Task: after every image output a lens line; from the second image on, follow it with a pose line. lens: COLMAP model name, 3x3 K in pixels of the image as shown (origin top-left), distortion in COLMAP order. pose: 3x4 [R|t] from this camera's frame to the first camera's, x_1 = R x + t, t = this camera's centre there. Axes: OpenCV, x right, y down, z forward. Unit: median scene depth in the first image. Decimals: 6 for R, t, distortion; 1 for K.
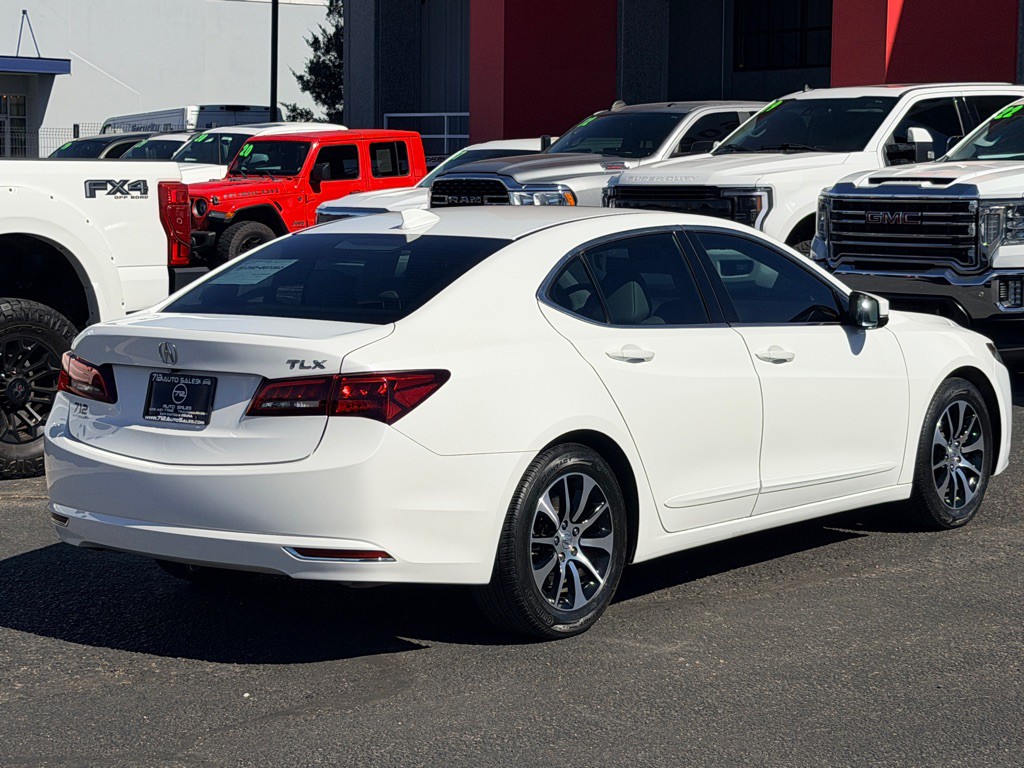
lens RADIAL K [[2293.6, 0, 538.1], [0, 2293.6, 383.8], [0, 0, 1]] dist [0.127977, -0.110364]
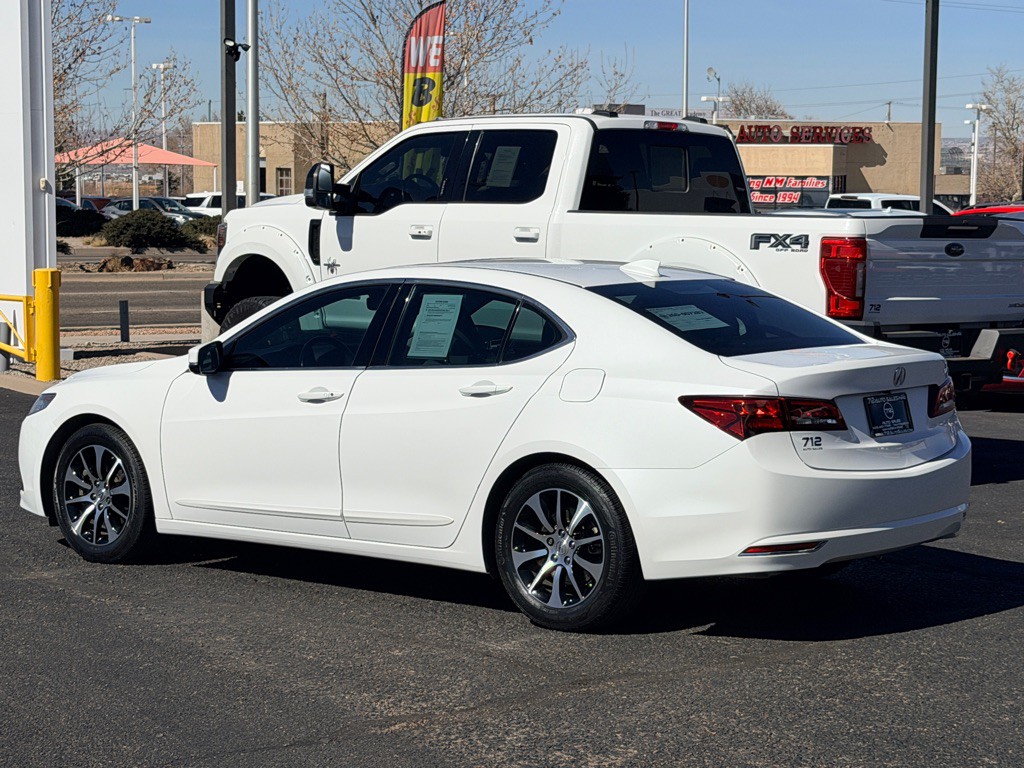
lens RADIAL K [[2288.4, 0, 519.5], [0, 2288.4, 384.0], [0, 0, 1]] dist [0.139360, -0.037081]
pose [[-0.026260, 0.085633, -0.995981, 0.722182], [-0.100494, 0.991051, 0.087859, -0.079824], [0.994591, 0.102398, -0.017420, 0.712271]]
